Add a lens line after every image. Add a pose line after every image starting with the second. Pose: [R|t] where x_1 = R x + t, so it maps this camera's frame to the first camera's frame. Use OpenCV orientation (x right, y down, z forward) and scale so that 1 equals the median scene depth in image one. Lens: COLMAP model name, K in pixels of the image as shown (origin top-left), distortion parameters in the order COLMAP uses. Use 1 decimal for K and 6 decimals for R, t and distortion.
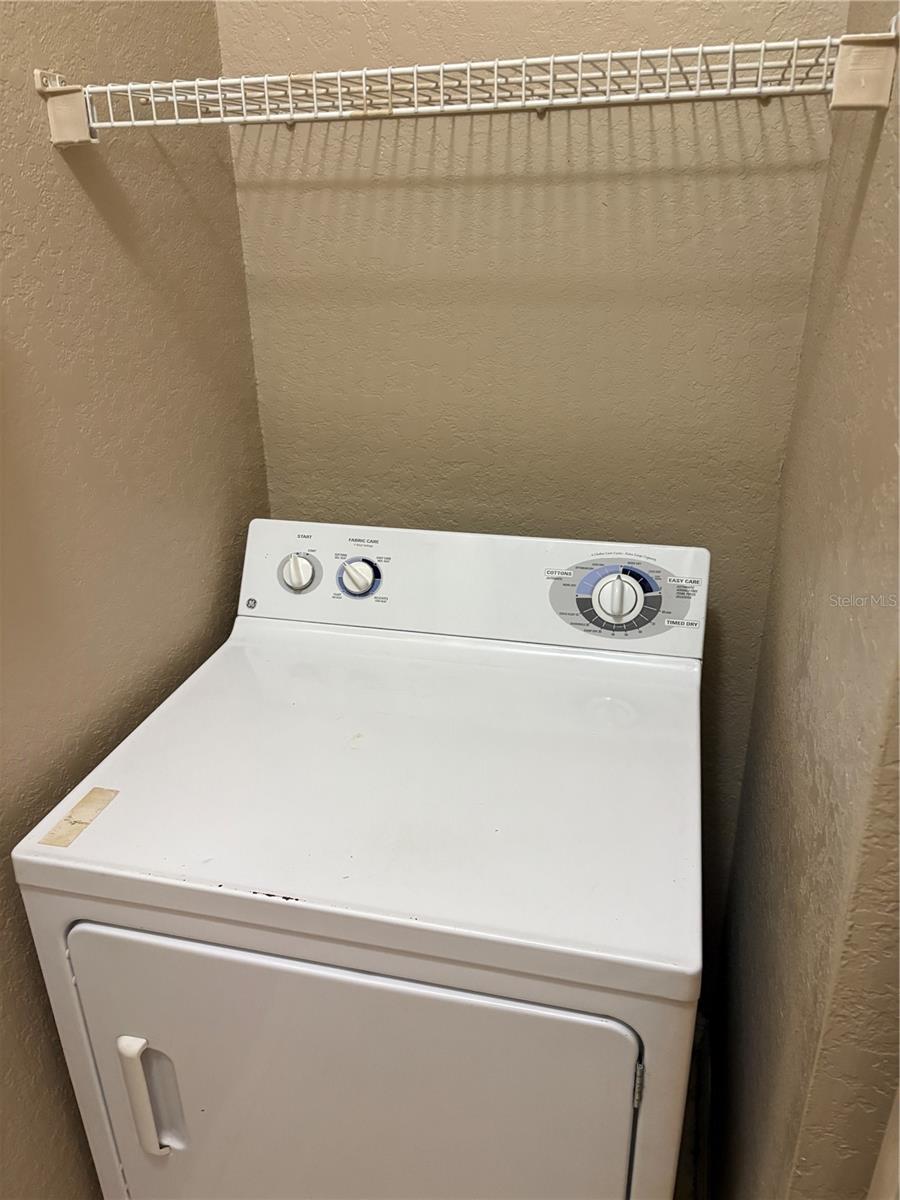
lens RADIAL K [[895.9, 0, 450.0], [0, 895.9, 600.0], [0, 0, 1]] dist [0.037383, -0.041262]
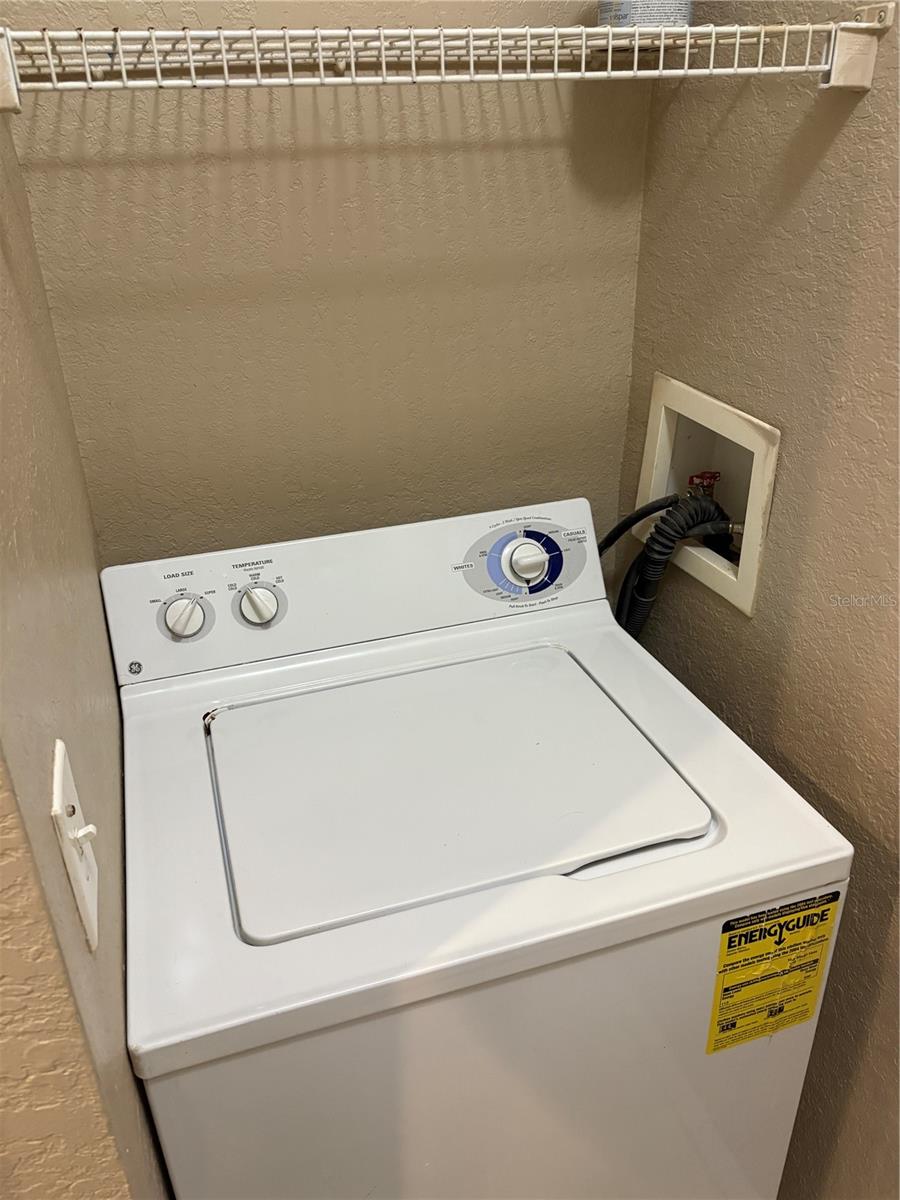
lens RADIAL K [[895.9, 0, 450.0], [0, 895.9, 600.0], [0, 0, 1]] dist [0.037383, -0.041262]
pose [[0.839380, -0.238194, 0.488574, -0.406575], [0.232655, 0.969808, 0.073103, -0.055246], [-0.491236, 0.052308, 0.869455, 0.141393]]
